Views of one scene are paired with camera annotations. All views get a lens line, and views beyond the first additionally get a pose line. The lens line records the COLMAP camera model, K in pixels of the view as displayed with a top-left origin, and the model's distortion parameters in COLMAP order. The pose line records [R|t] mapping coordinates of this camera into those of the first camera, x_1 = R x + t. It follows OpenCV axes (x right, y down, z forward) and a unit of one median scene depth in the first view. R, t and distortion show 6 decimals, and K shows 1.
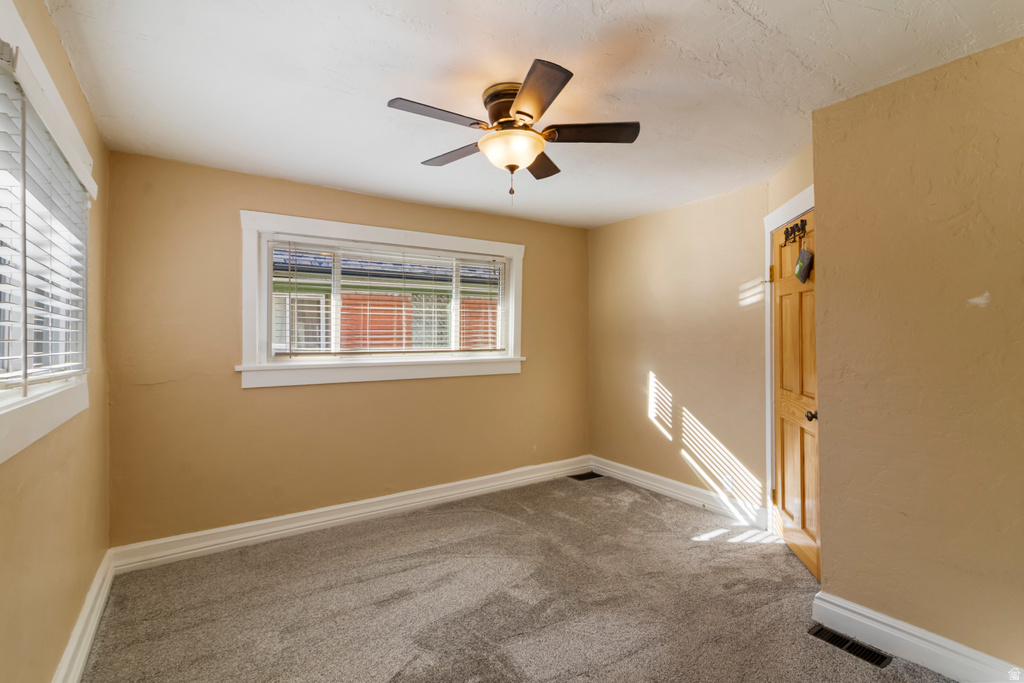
lens RADIAL K [[477.9, 0, 514.4], [0, 477.9, 340.0], [0, 0, 1]] dist [0.003796, 0.000023]
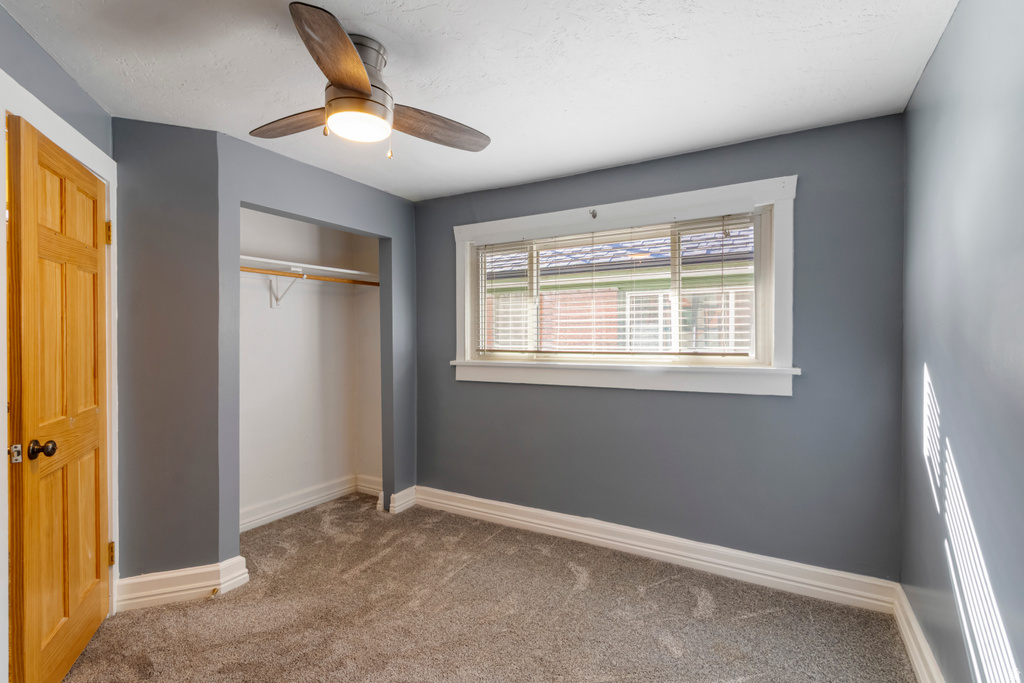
lens RADIAL K [[477.9, 0, 512.8], [0, 477.9, 339.3], [0, 0, 1]] dist [0.003796, 0.000023]
pose [[0.439863, 0.004520, -0.898053, 0.392442], [0.003131, 0.999974, 0.006566, -0.004994], [0.898059, -0.005700, 0.439838, 0.430091]]
